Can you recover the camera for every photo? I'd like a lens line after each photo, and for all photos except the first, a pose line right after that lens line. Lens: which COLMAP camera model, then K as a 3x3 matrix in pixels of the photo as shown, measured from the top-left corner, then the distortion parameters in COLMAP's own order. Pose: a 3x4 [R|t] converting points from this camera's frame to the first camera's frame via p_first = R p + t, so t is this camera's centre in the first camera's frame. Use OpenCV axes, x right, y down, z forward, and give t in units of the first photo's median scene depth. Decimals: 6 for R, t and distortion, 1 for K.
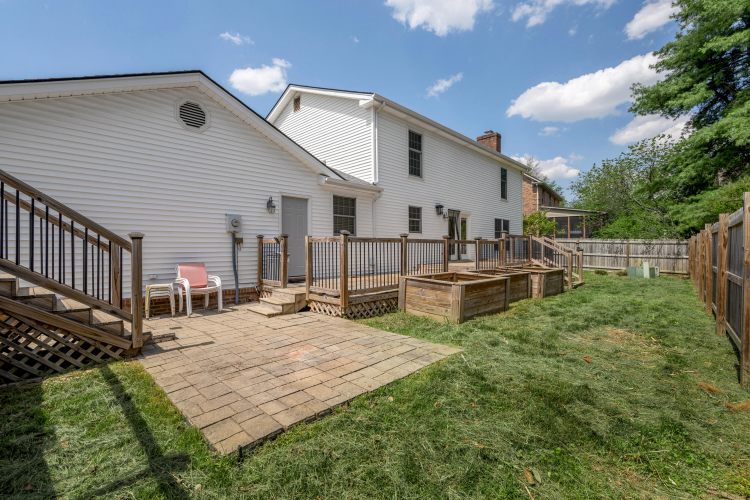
lens RADIAL K [[339.3, 0, 372.1], [0, 339.3, 250.6], [0, 0, 1]] dist [-0.006050, 0.000005]
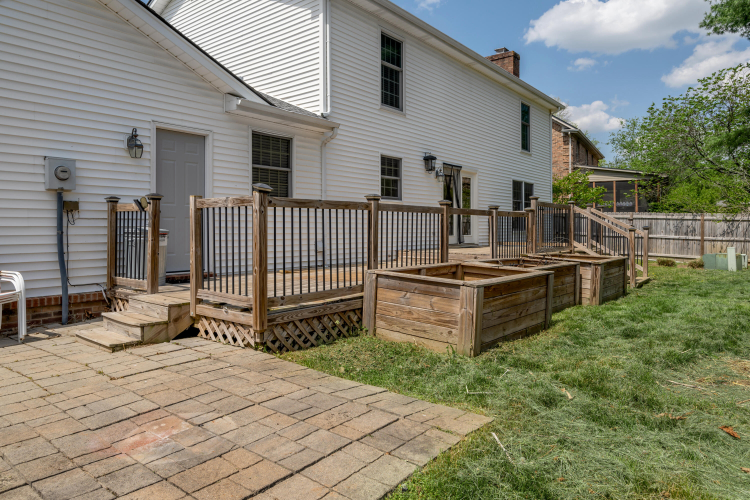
lens RADIAL K [[505.4, 0, 376.3], [0, 505.4, 225.7], [0, 0, 1]] dist [-0.012347, -0.003195]
pose [[0.994897, 0.003663, 0.100834, 0.011814], [-0.002379, 0.999915, -0.012843, 0.009953], [-0.100872, 0.012537, 0.994820, 0.134751]]
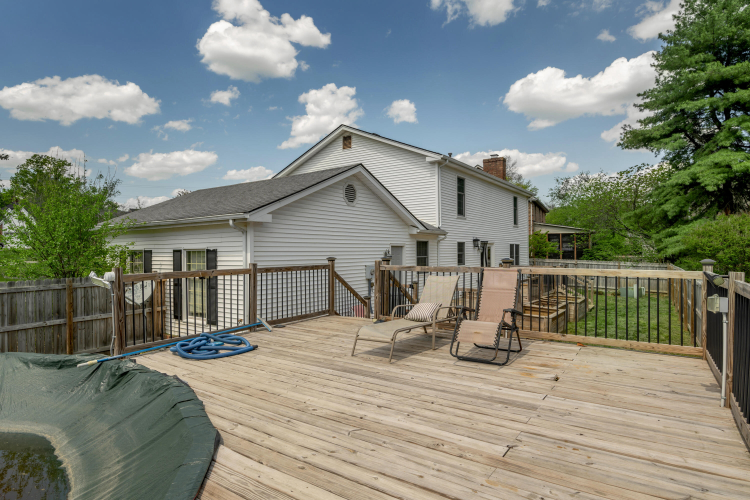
lens RADIAL K [[440.2, 0, 369.8], [0, 440.2, 245.3], [0, 0, 1]] dist [-0.007298, -0.000620]
pose [[0.985547, 0.001886, 0.169393, -0.616446], [0.000793, 0.999876, -0.015743, -0.139076], [-0.169402, 0.015650, 0.985423, -0.592258]]
